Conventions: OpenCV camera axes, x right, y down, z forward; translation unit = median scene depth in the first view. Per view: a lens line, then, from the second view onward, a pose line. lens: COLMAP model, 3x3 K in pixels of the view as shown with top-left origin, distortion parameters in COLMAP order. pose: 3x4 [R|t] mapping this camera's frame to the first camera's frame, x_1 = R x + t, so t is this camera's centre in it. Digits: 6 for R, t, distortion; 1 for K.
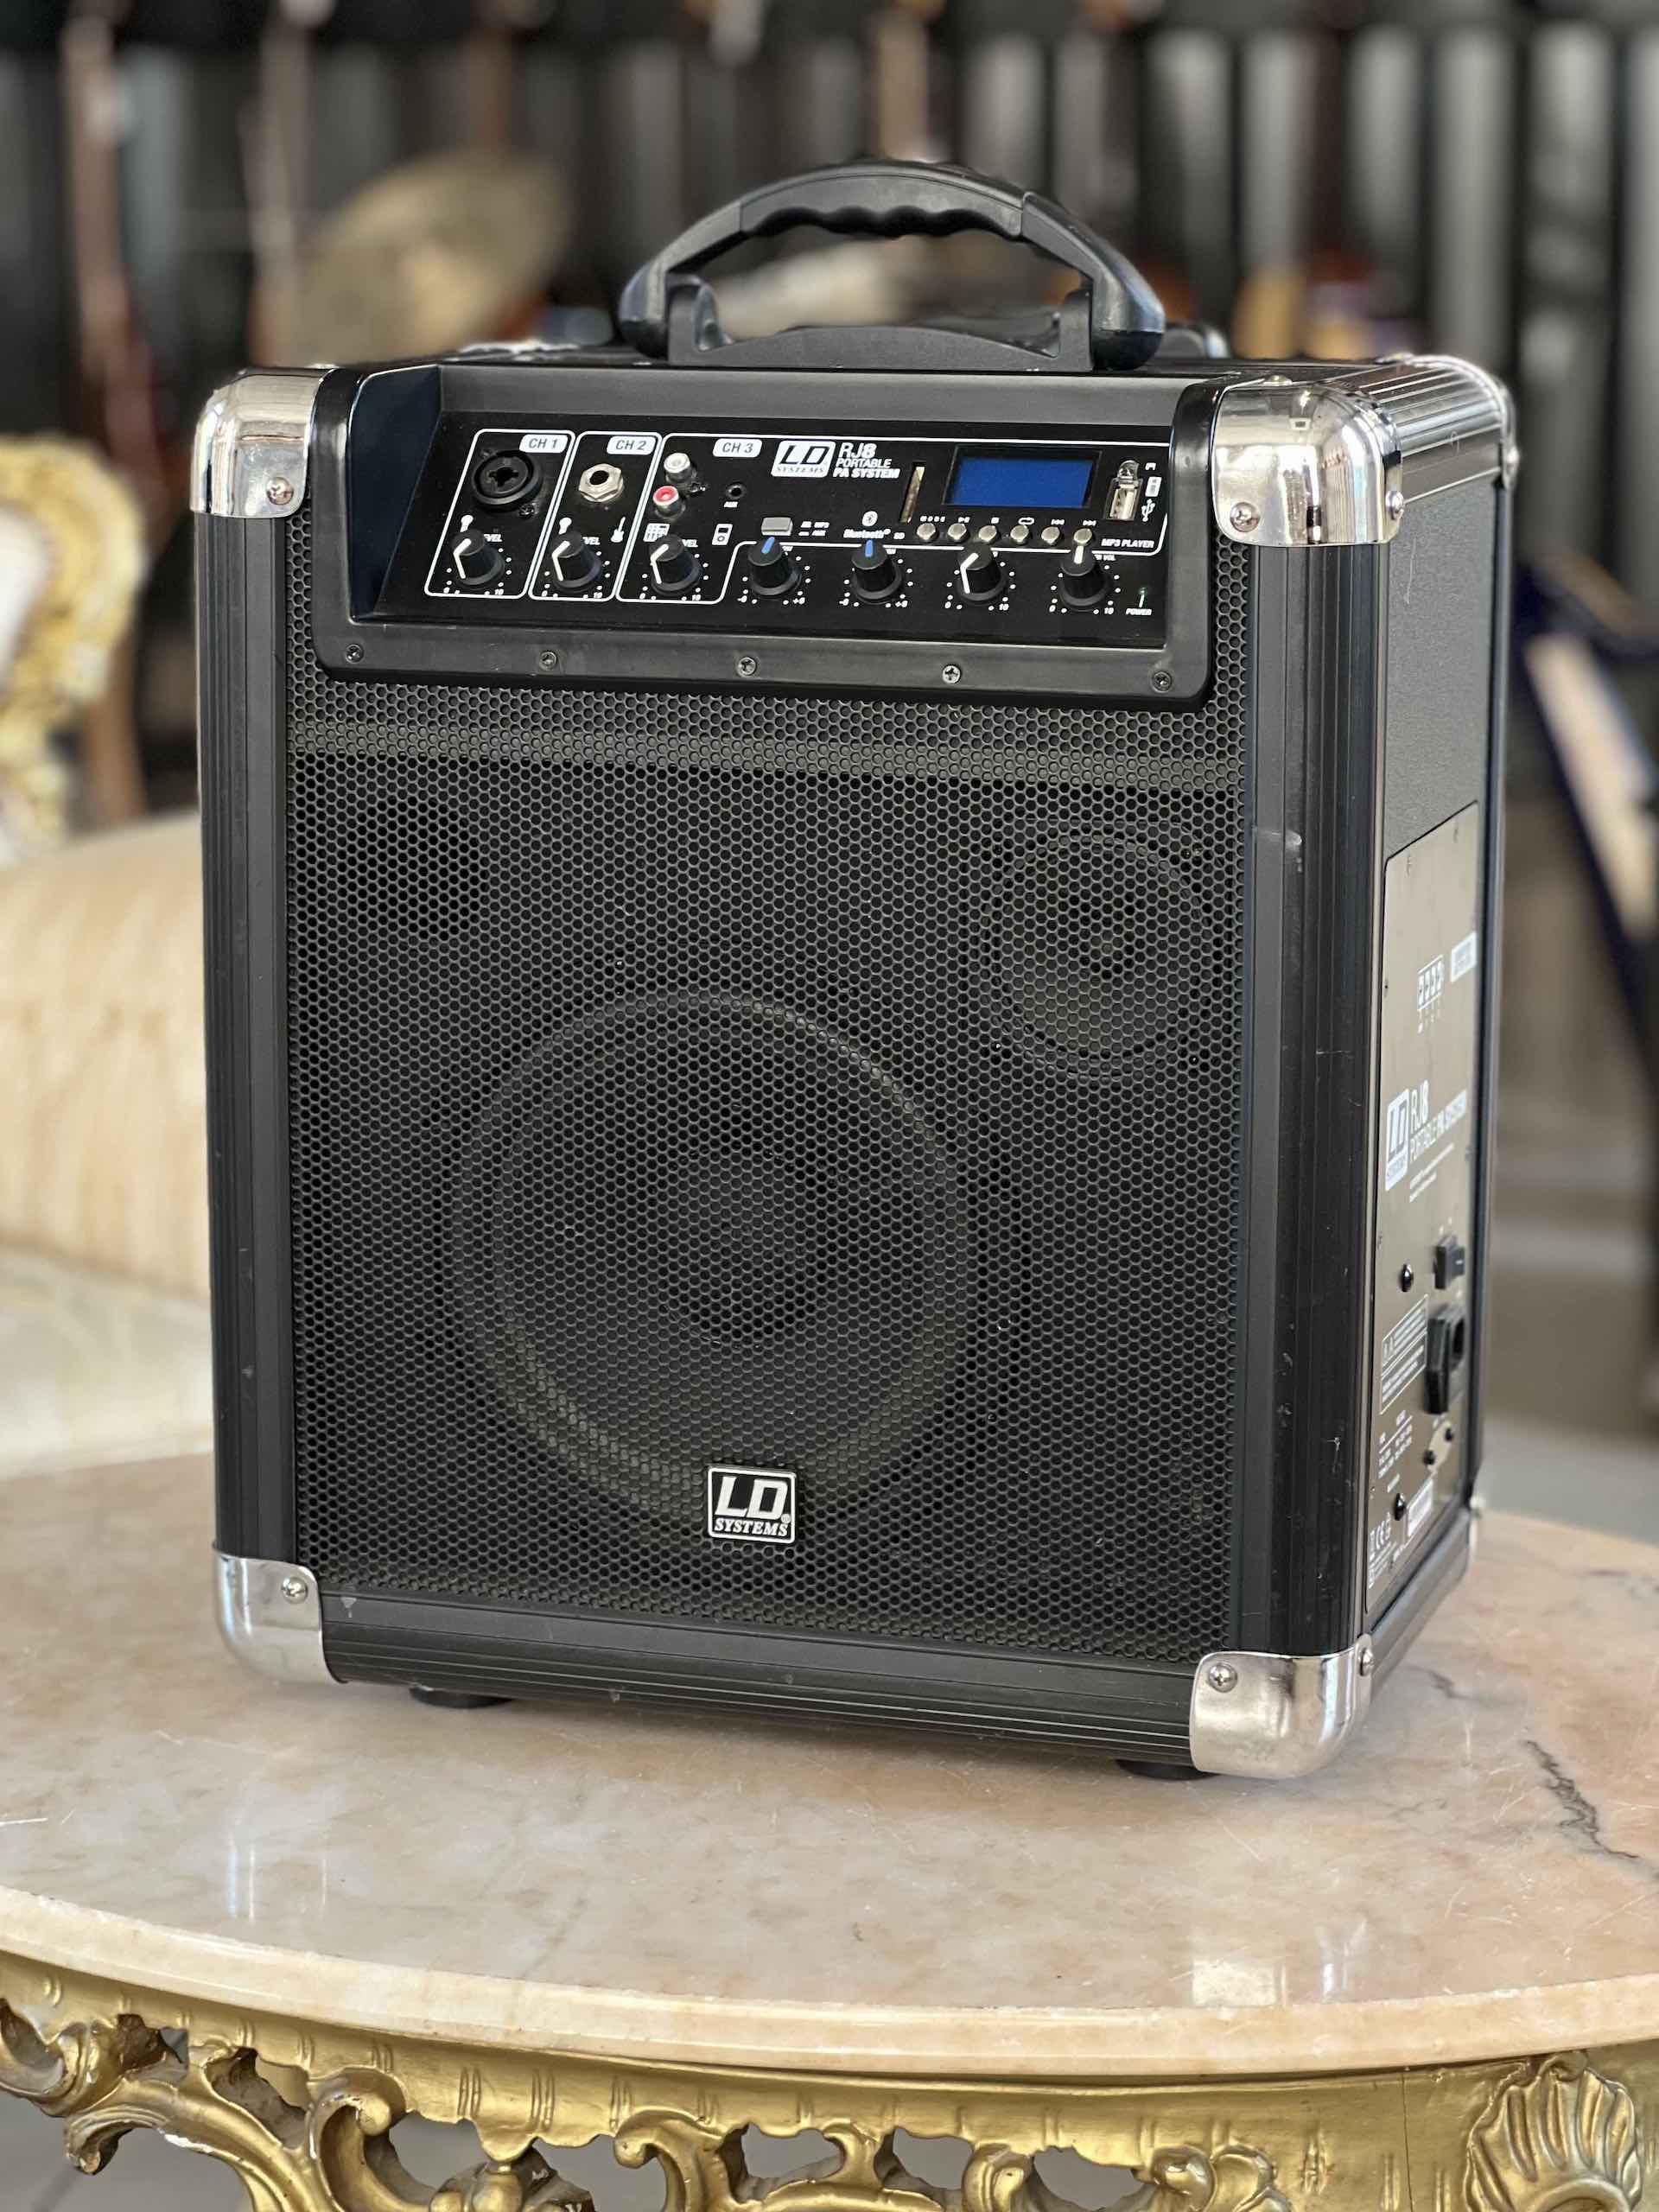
lens RADIAL K [[5043.6, 0, 828.5], [0, 5043.6, 1107.9], [0, 0, 1]] dist [-0.015583, 0.000000]
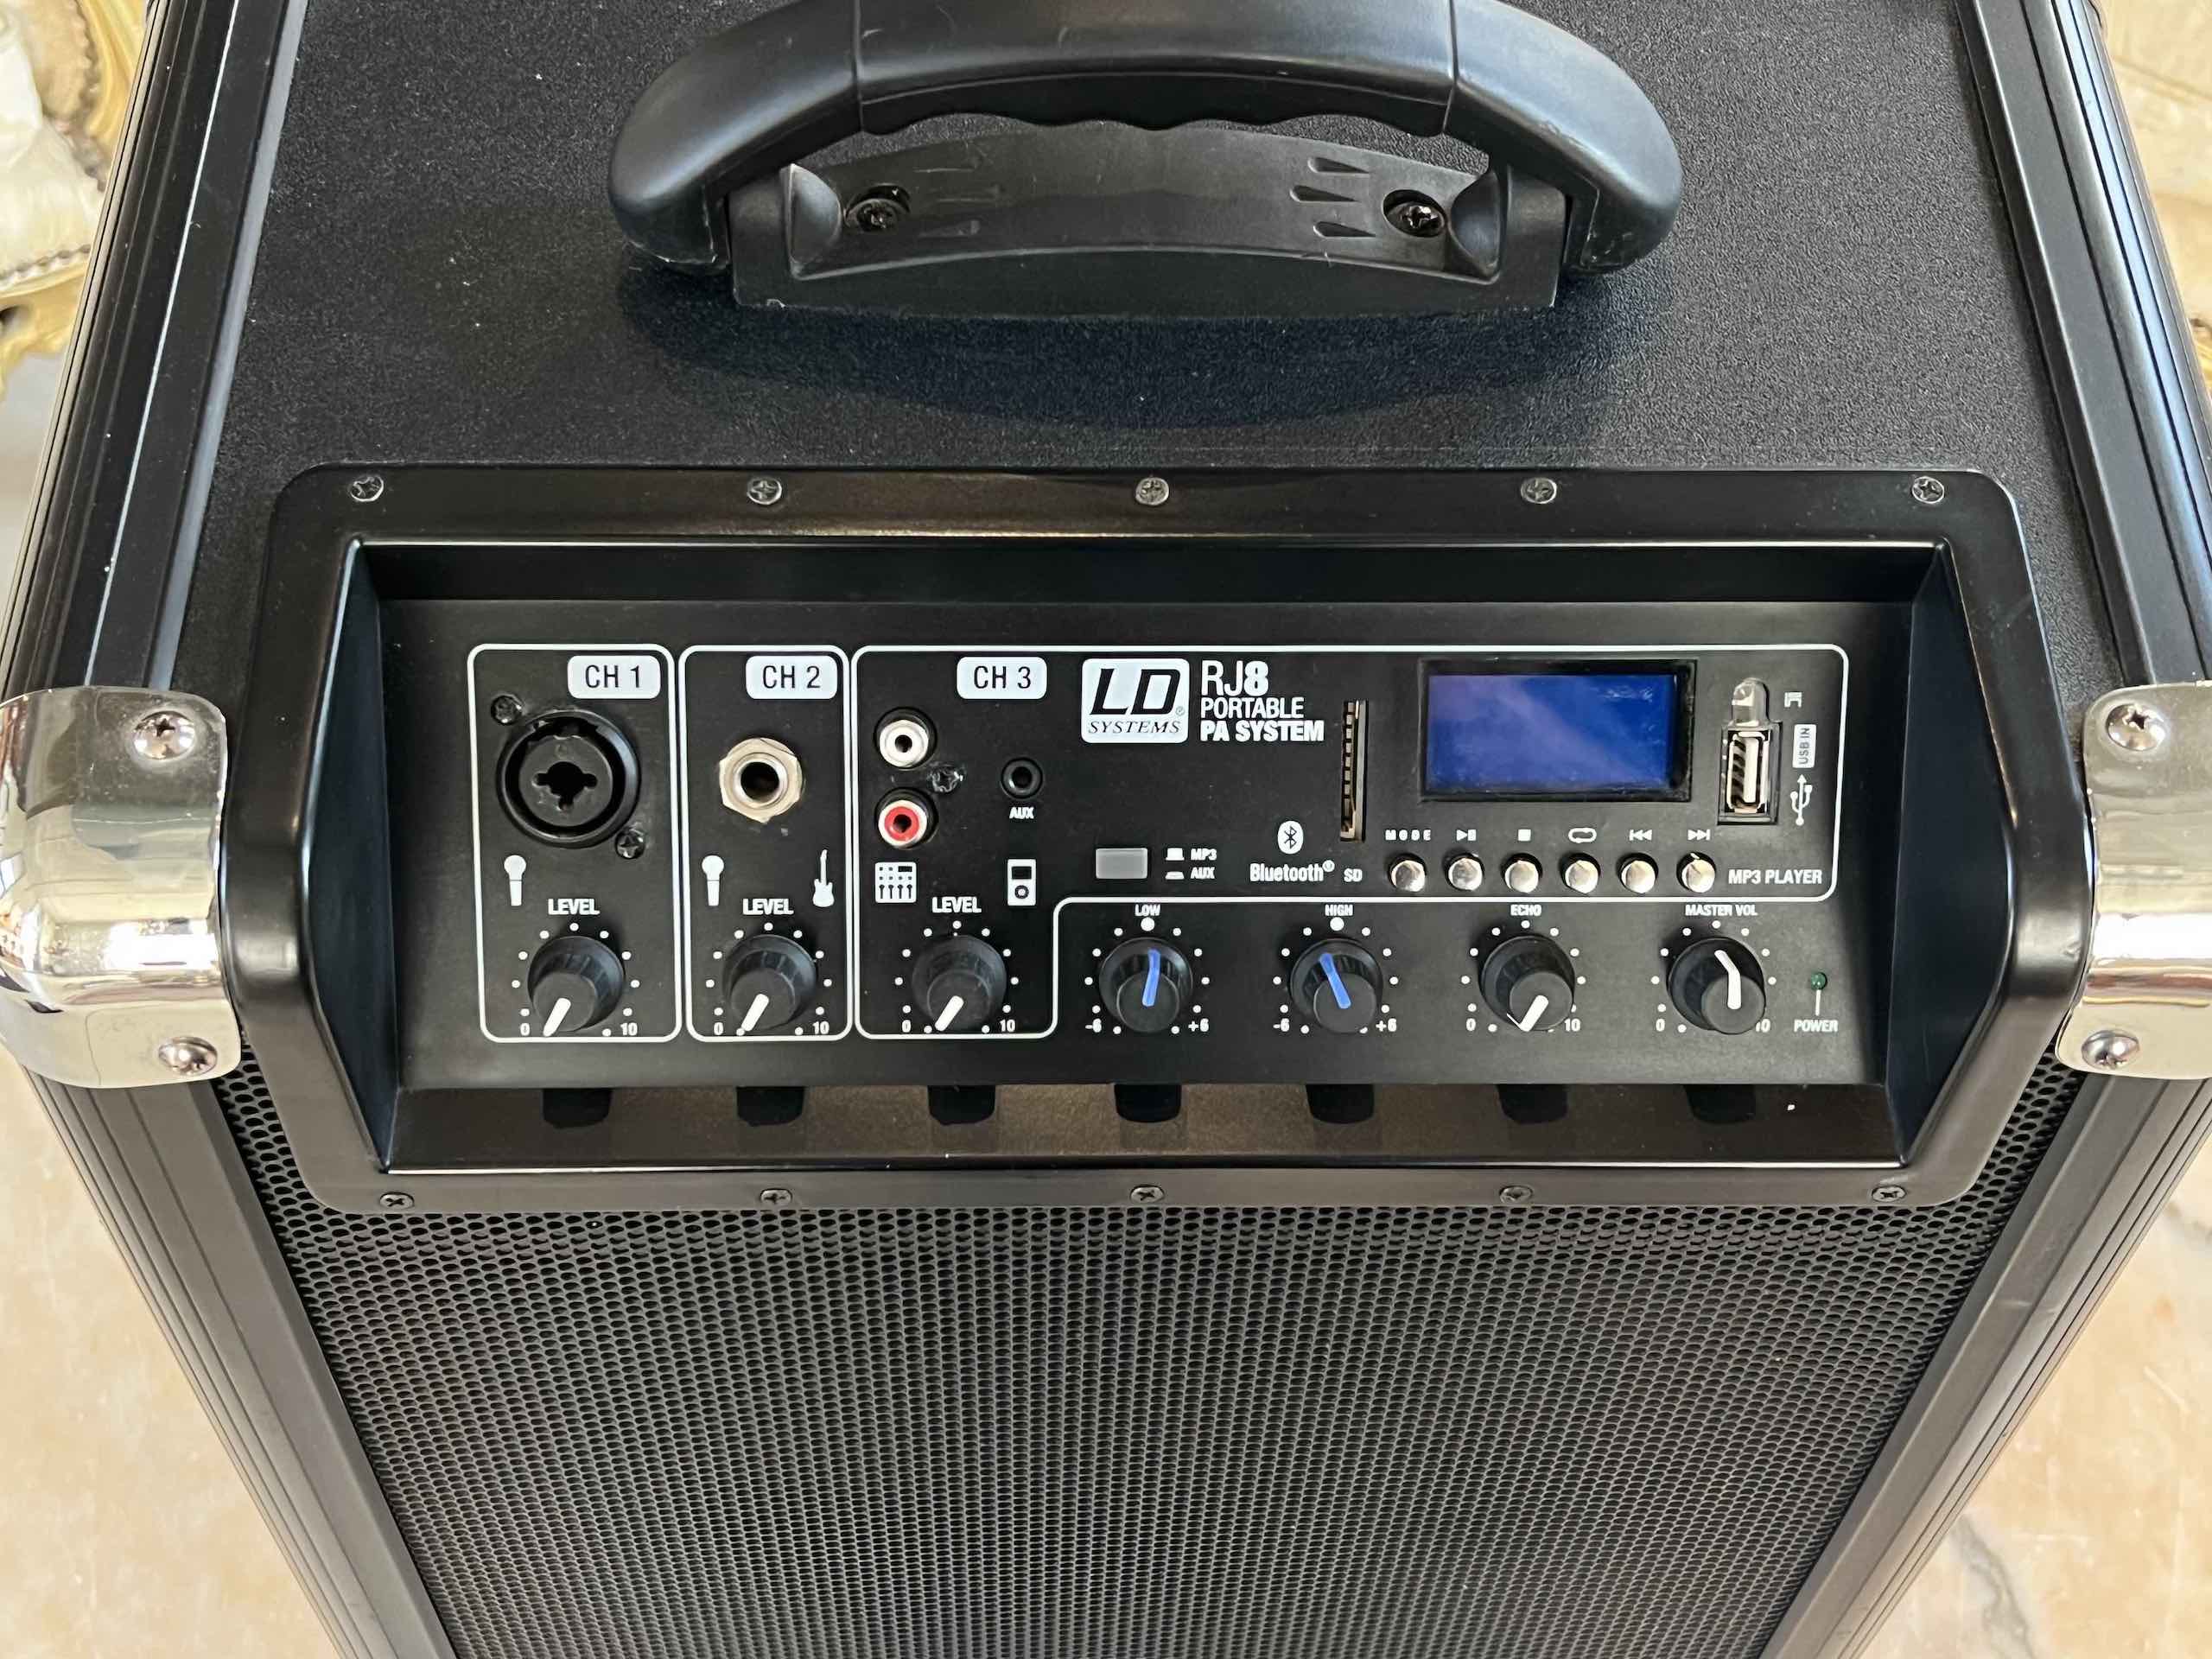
lens RADIAL K [[2914.3, 0, 1101.8], [0, 2914.3, 838.4], [0, 0, 1]] dist [0.140835, 0.000000]
pose [[0.948466, -0.250963, 0.193466, -0.084207], [0.040486, 0.701507, 0.711511, -0.395061], [-0.314281, -0.667012, 0.675517, 0.899782]]
